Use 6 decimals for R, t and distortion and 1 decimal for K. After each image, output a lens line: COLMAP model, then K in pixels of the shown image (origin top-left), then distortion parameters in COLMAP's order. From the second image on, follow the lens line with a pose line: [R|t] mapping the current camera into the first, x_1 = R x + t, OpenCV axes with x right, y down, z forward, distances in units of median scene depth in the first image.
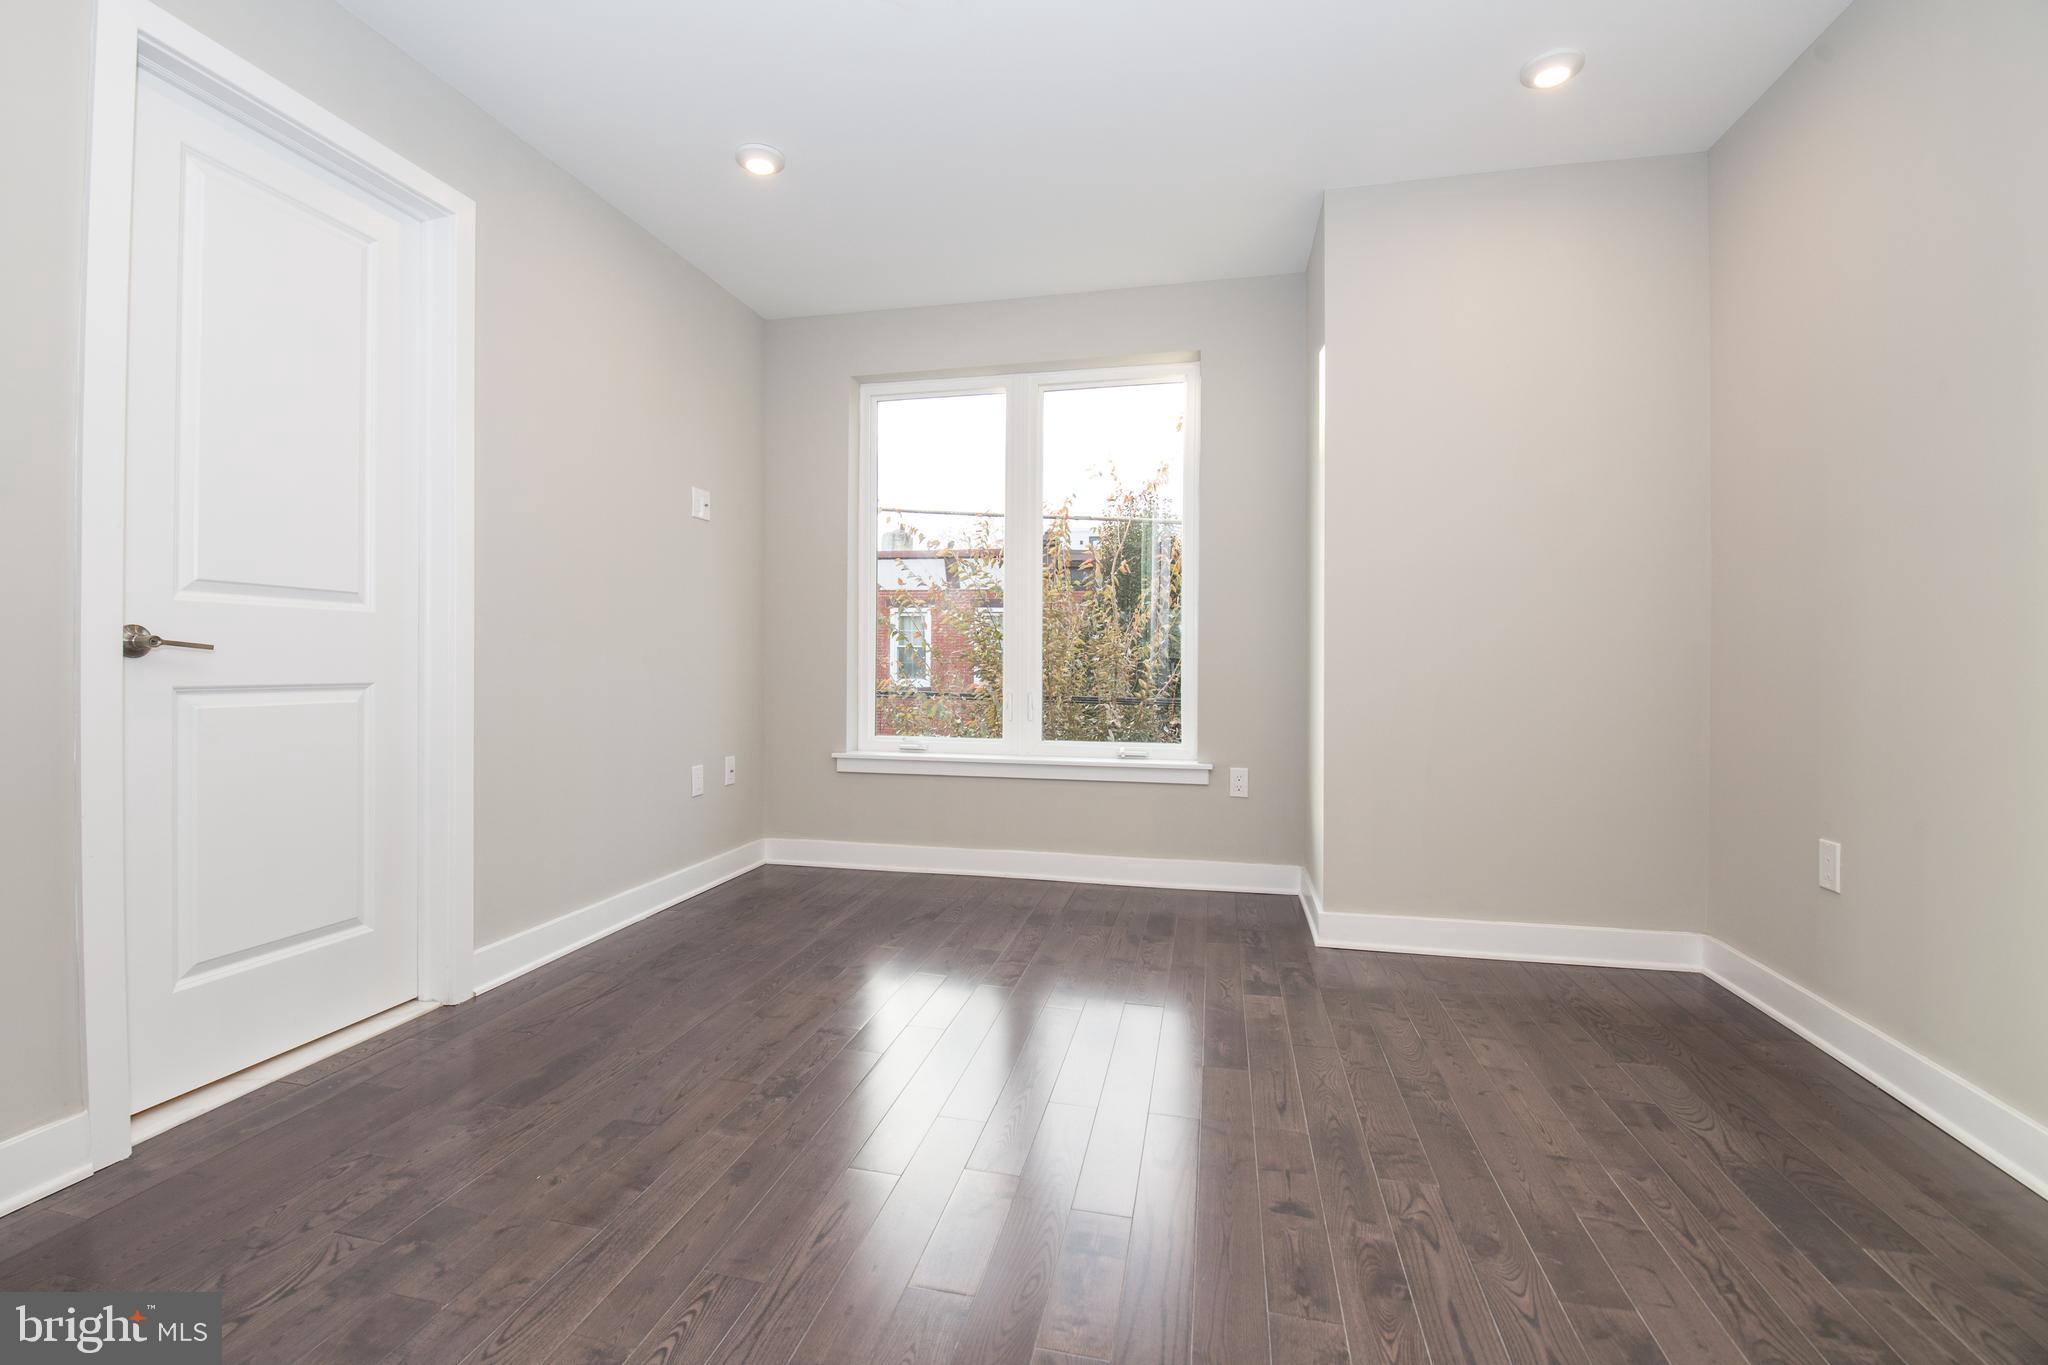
lens RADIAL K [[885.3, 0, 1013.9], [0, 885.3, 666.2], [0, 0, 1]] dist [0.003210, -0.011535]
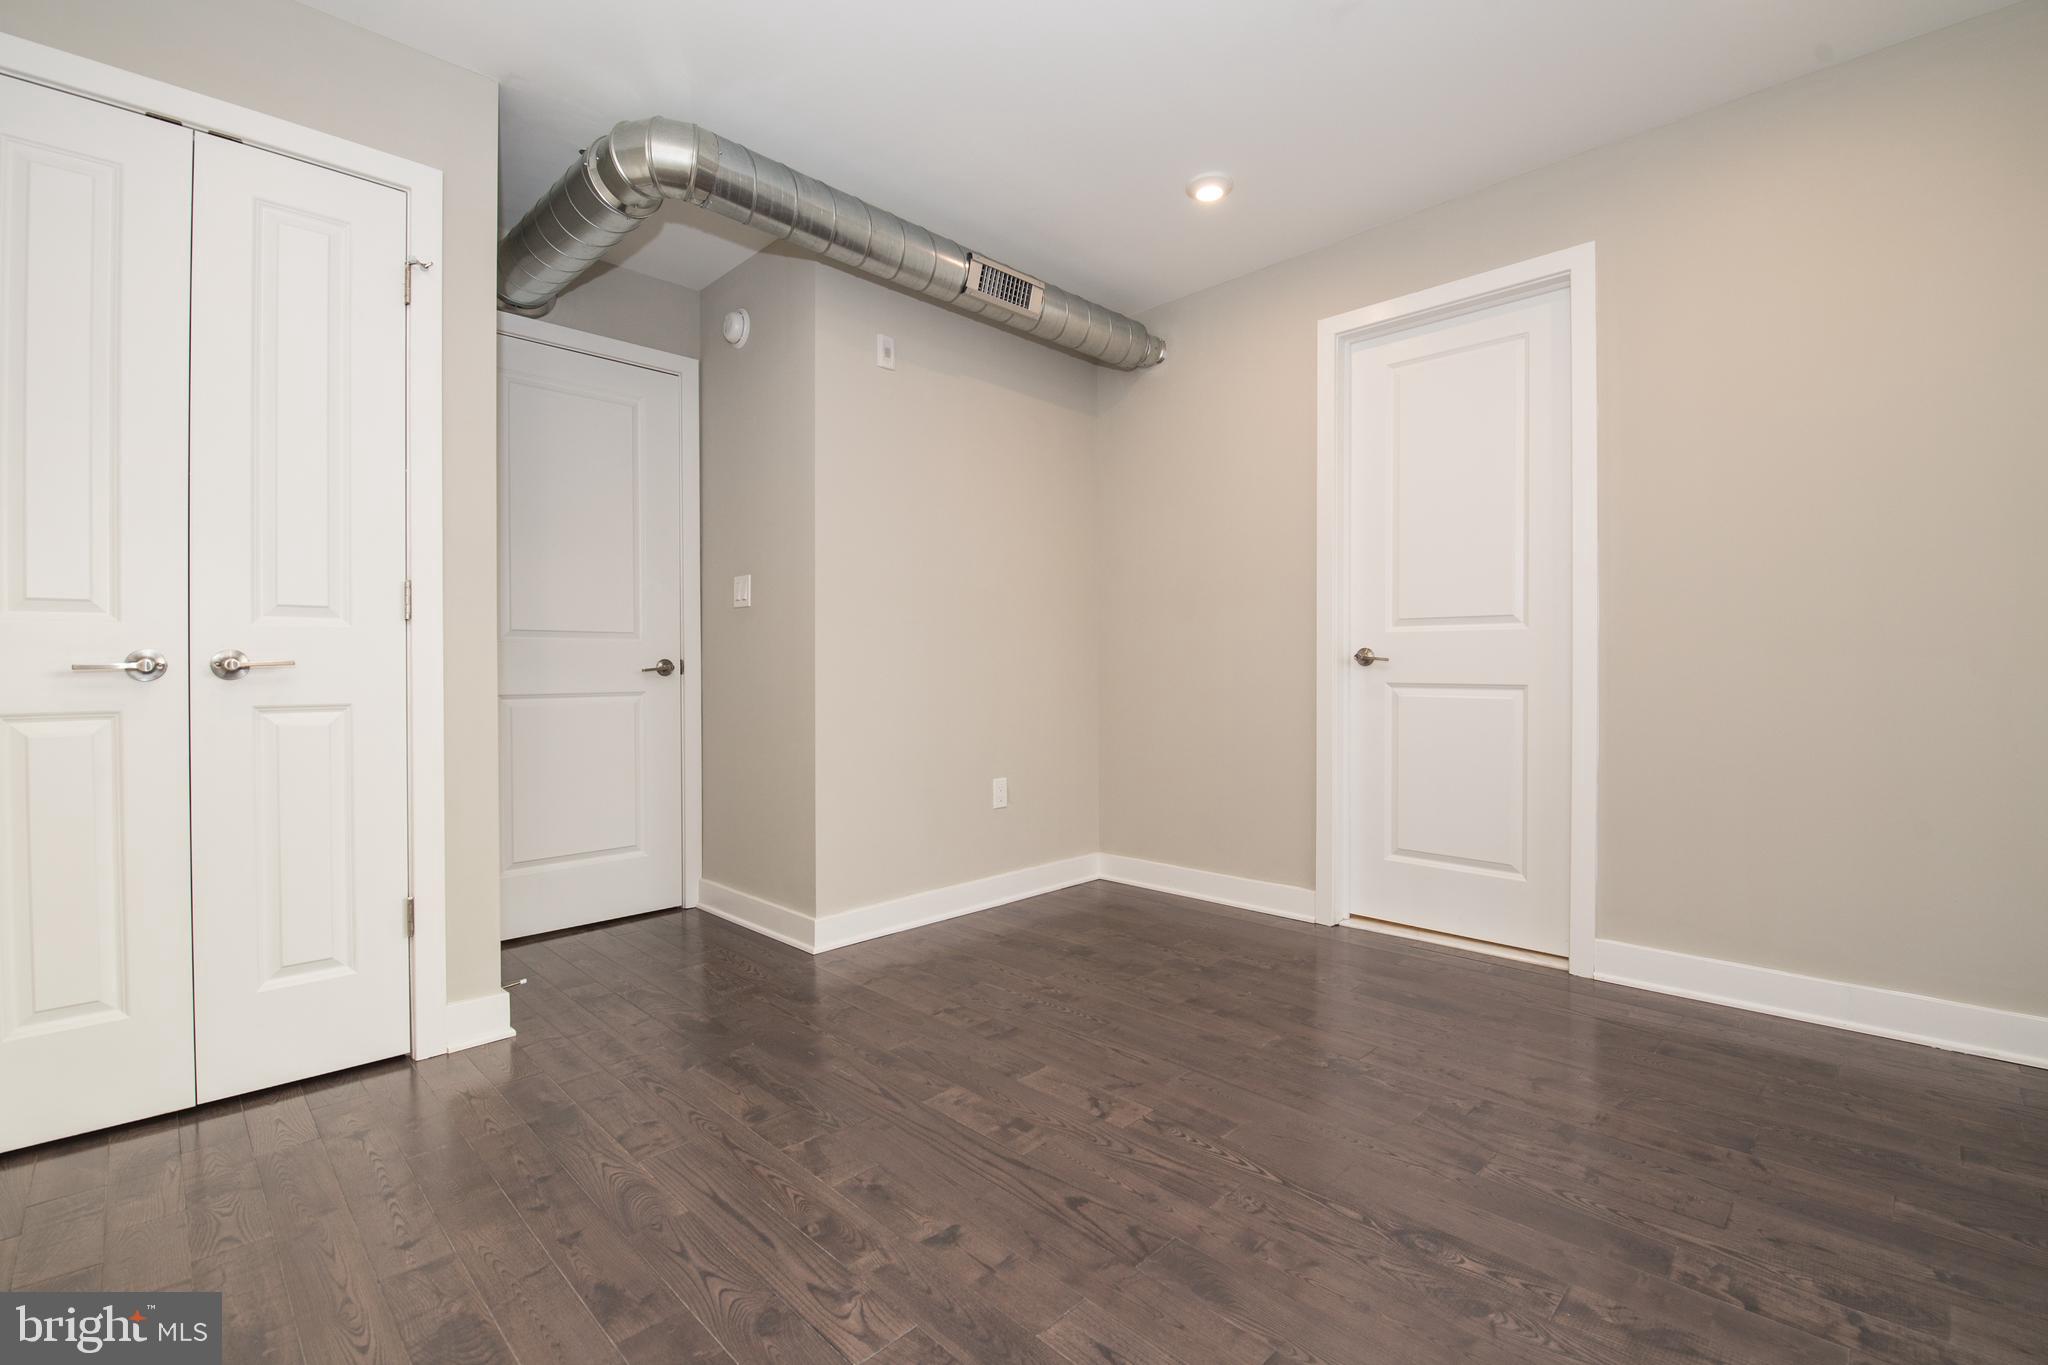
lens RADIAL K [[885.3, 0, 1013.9], [0, 885.3, 666.2], [0, 0, 1]] dist [0.003210, -0.011535]
pose [[-0.538550, -0.007513, -0.842560, 1.071267], [-0.007298, 0.999964, -0.004252, 0.005397], [0.842562, 0.003859, -0.538586, 1.559818]]
